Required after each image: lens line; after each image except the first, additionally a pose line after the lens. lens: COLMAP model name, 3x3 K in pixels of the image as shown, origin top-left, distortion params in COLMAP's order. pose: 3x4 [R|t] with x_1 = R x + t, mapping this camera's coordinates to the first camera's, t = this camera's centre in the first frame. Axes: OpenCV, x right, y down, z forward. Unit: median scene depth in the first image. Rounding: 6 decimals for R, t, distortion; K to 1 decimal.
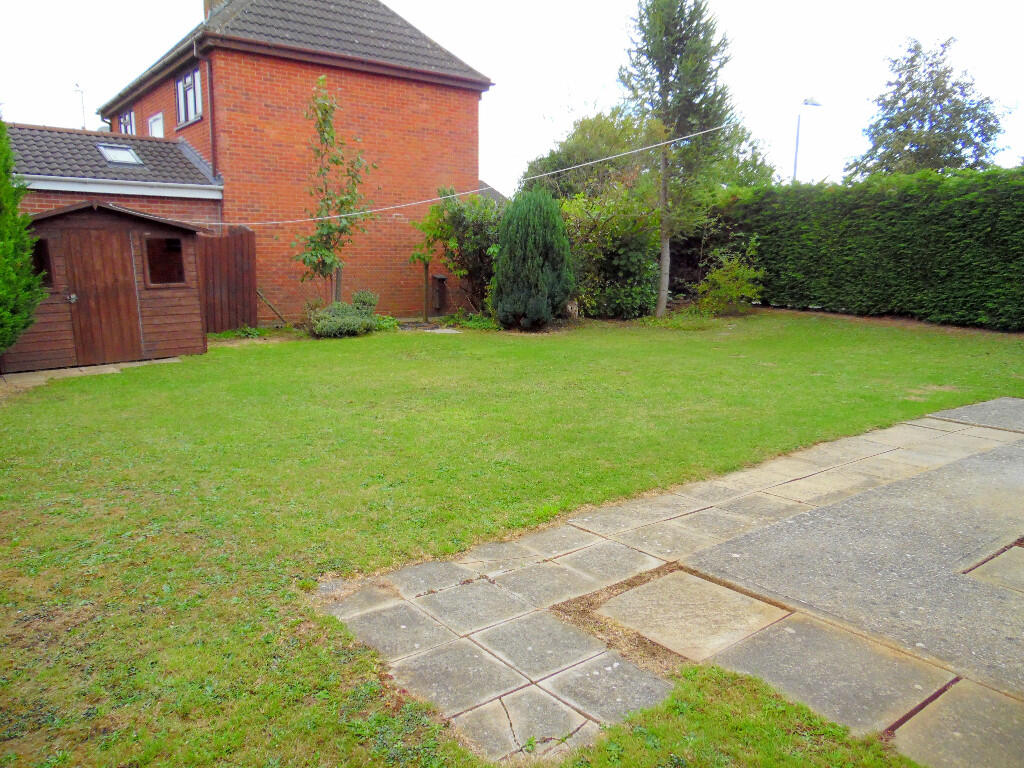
lens RADIAL K [[769.4, 0, 510.8], [0, 769.4, 379.3], [0, 0, 1]] dist [-0.032047, 0.062418]
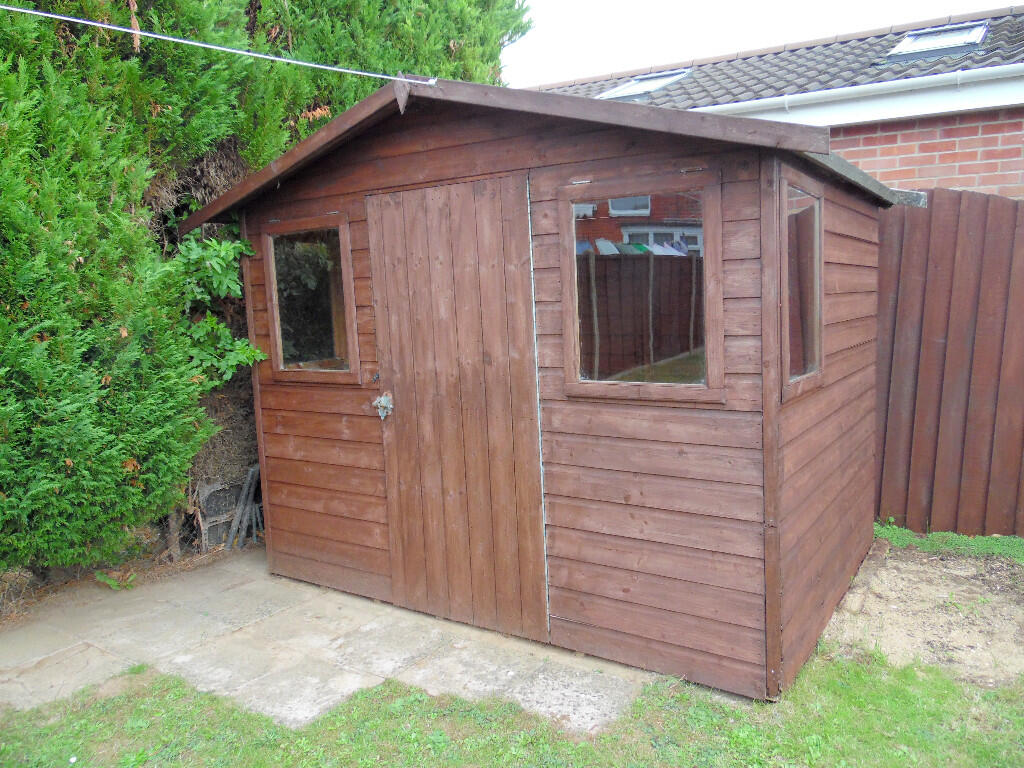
lens RADIAL K [[769.4, 0, 510.8], [0, 769.4, 379.3], [0, 0, 1]] dist [-0.032047, 0.062418]
pose [[0.329815, 0.101057, -0.938621, -0.211068], [-0.143230, 0.988101, 0.056056, -0.121489], [0.933117, 0.115951, 0.340365, 0.798705]]
